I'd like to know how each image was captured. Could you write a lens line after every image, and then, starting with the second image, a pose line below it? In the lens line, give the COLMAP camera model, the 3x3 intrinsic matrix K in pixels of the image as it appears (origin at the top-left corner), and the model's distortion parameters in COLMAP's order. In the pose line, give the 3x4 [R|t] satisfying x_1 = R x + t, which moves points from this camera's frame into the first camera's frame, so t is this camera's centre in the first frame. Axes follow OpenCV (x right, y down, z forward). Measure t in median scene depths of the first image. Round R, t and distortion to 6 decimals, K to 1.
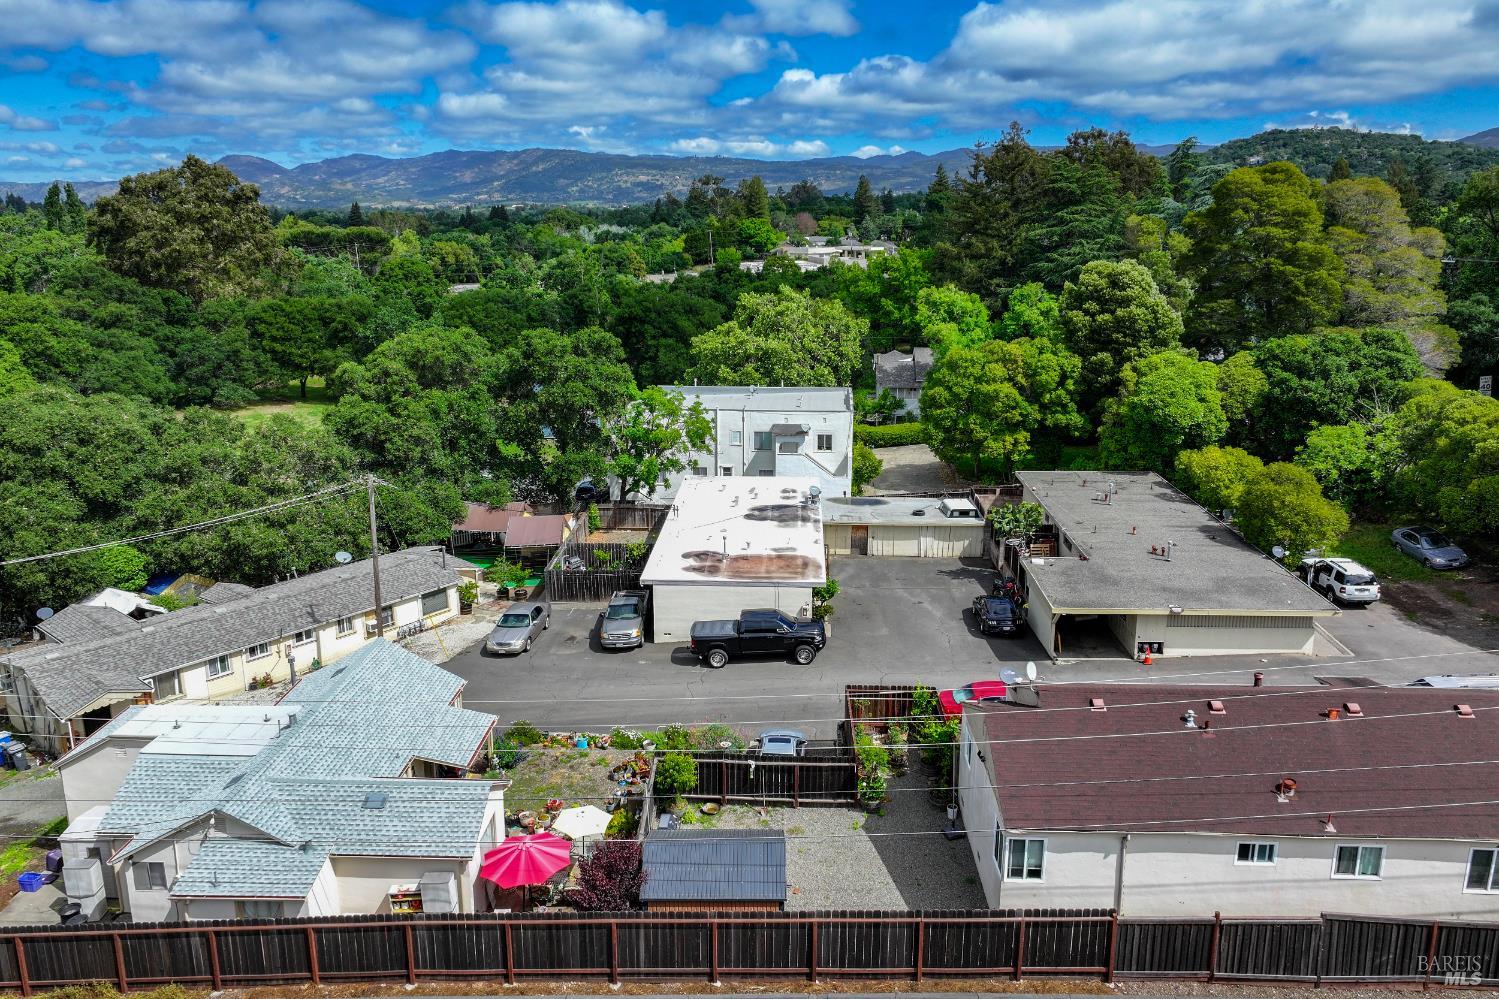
lens RADIAL K [[1067.5, 0, 746.5], [0, 1067.5, 477.0], [0, 0, 1]] dist [-0.001967, 0.004642]
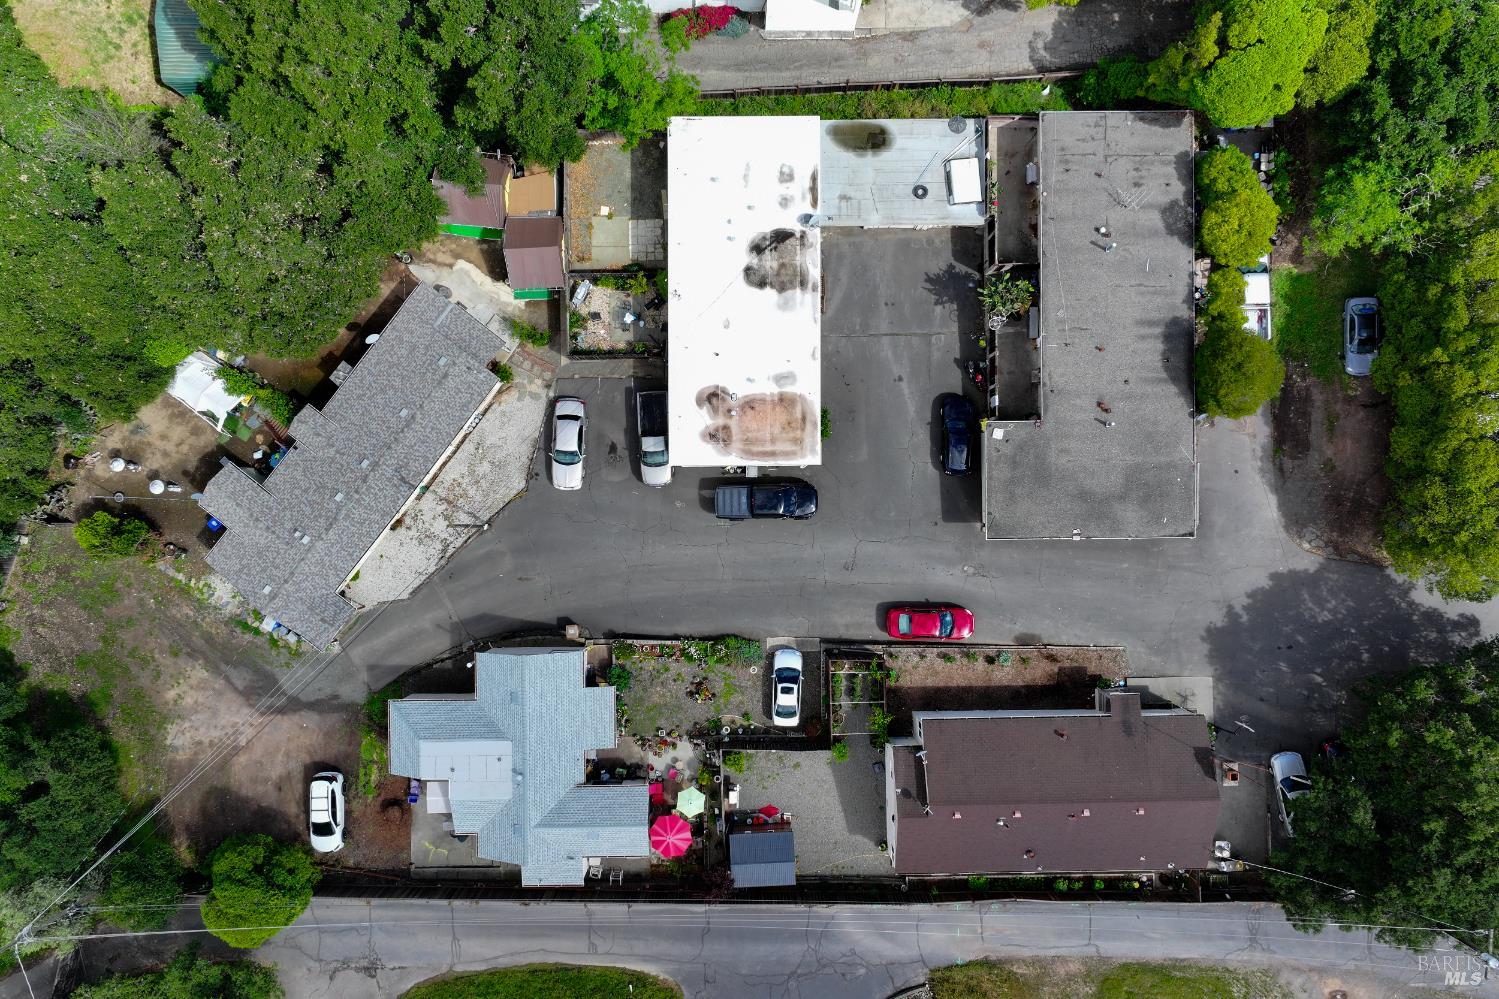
lens RADIAL K [[1067.5, 0, 746.5], [0, 1067.5, 477.0], [0, 0, 1]] dist [-0.001967, 0.004642]
pose [[0.998441, -0.054655, 0.011369, -0.024906], [0.002589, 0.248777, 0.968557, -1.055164], [-0.055765, -0.967018, 0.248530, 0.657628]]
